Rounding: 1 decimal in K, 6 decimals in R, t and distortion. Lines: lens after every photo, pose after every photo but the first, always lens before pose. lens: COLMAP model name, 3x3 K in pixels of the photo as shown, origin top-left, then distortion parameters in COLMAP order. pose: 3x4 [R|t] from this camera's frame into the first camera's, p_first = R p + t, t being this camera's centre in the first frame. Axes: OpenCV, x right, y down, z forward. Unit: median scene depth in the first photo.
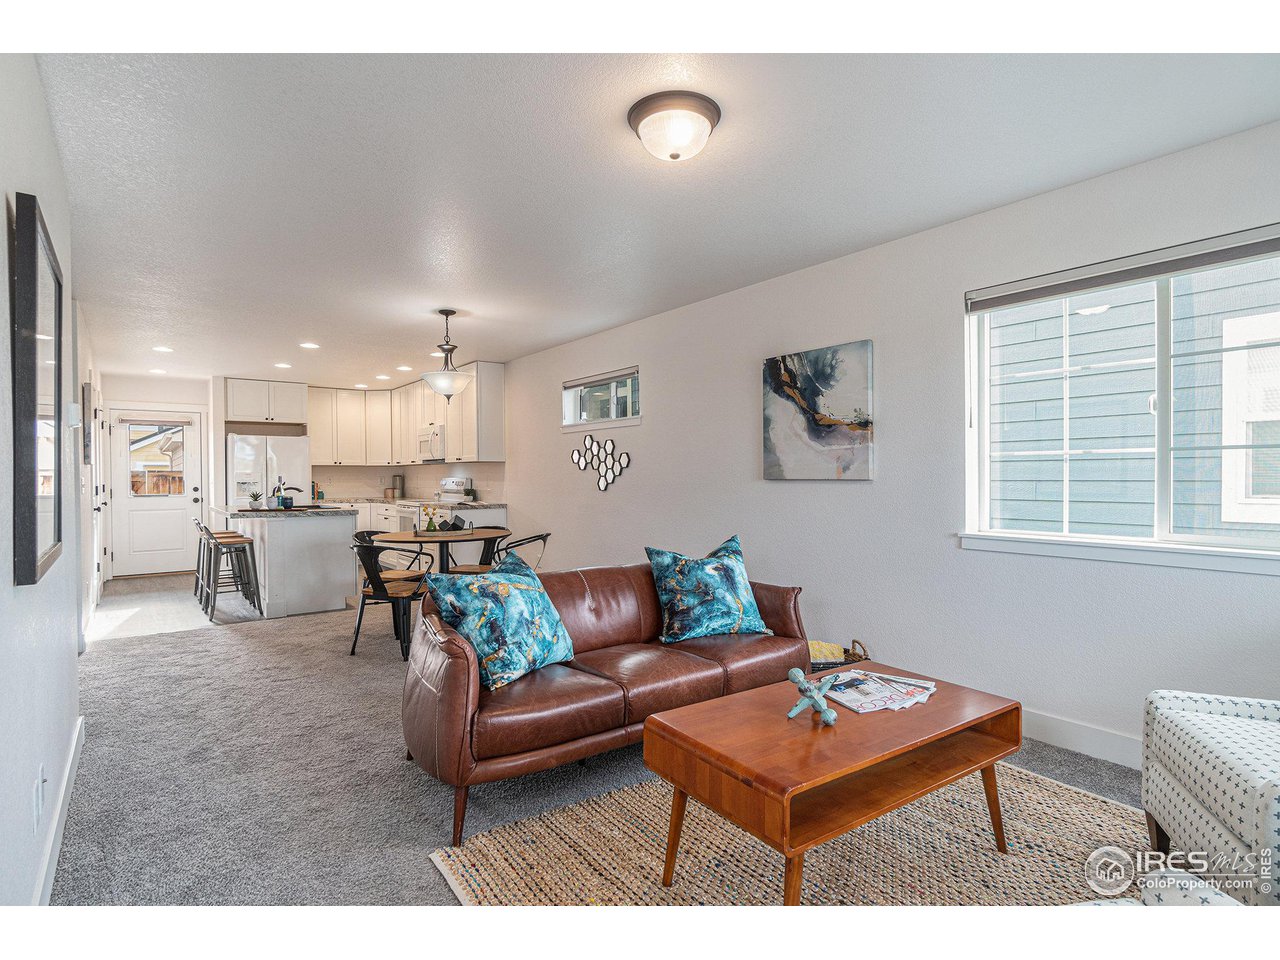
lens RADIAL K [[658.1, 0, 647.6], [0, 658.1, 478.2], [0, 0, 1]] dist [-0.011307, 0.003511]
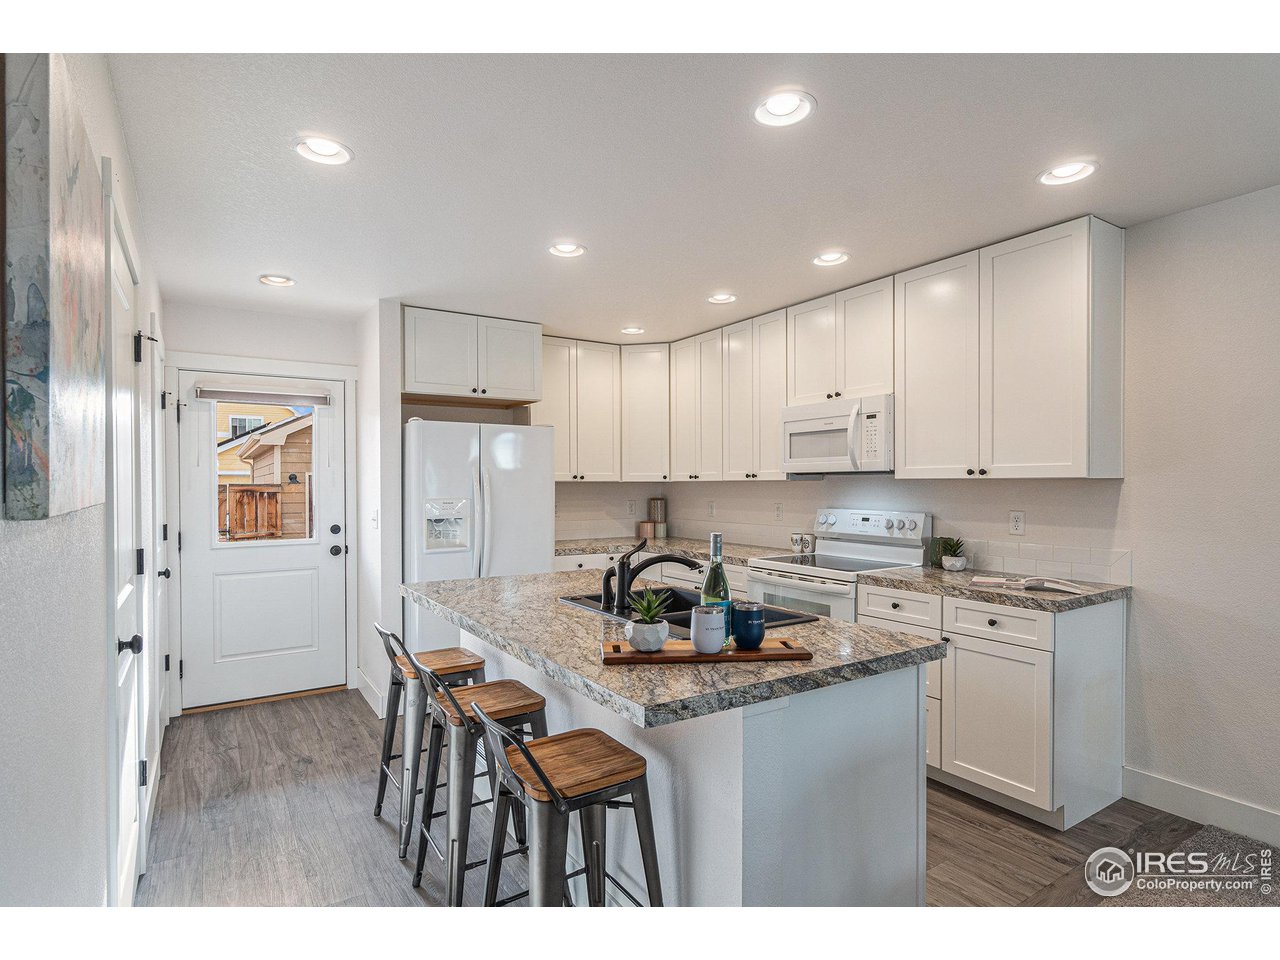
lens RADIAL K [[658.1, 0, 641.0], [0, 658.1, 488.6], [0, 0, 1]] dist [-0.011307, 0.003511]
pose [[0.996922, 0.006333, -0.078147, -0.433239], [-0.006229, 0.999979, 0.001568, -0.018297], [0.078155, -0.001076, 0.996941, 0.532327]]
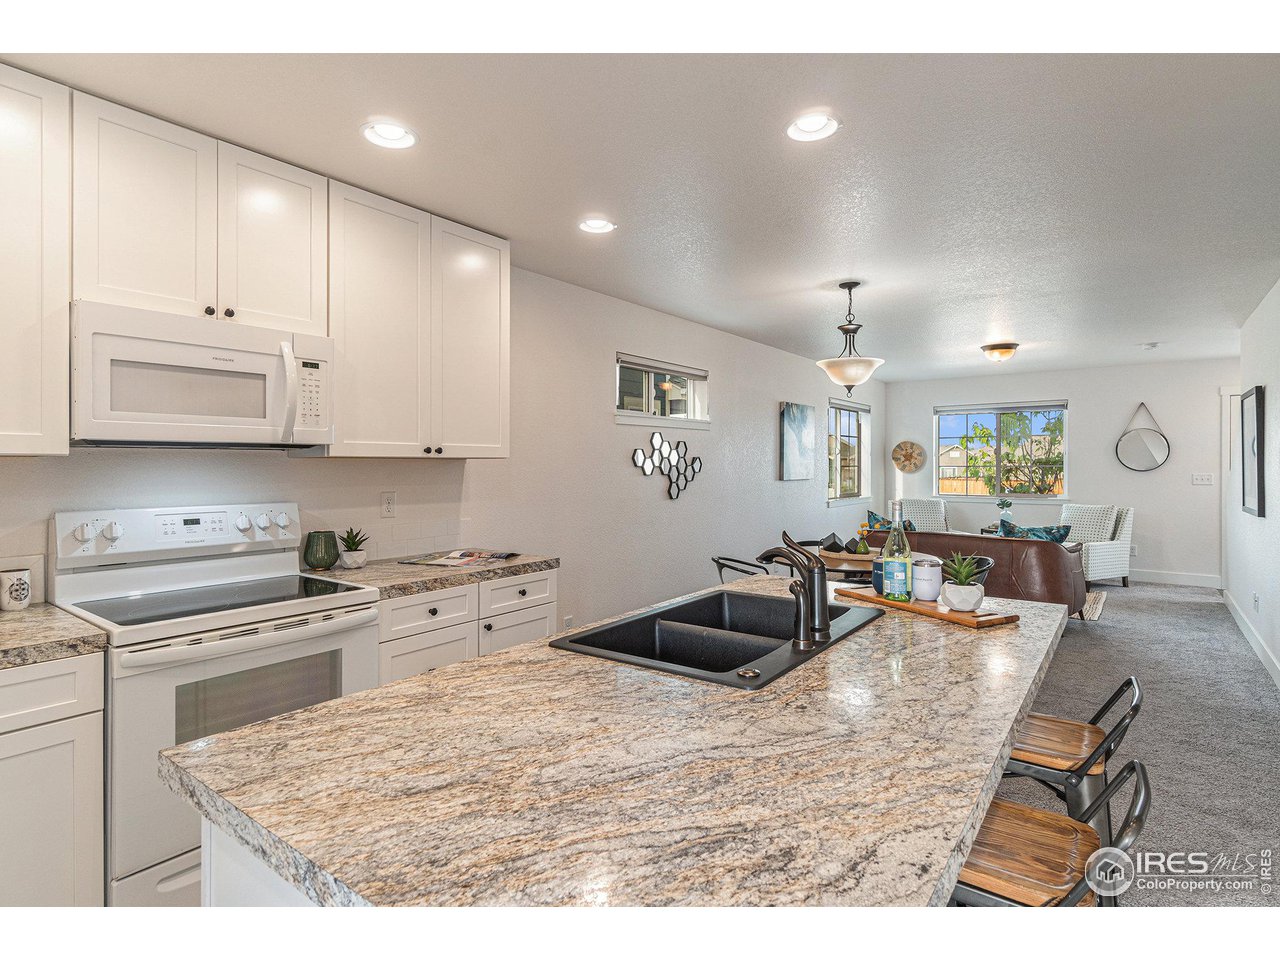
lens RADIAL K [[658.1, 0, 632.5], [0, 658.1, 461.7], [0, 0, 1]] dist [-0.011307, 0.003511]
pose [[-0.254429, 0.016016, 0.966959, -0.675855], [0.016288, 0.999792, -0.012274, -0.015846], [-0.966954, 0.012627, -0.254637, 0.975630]]
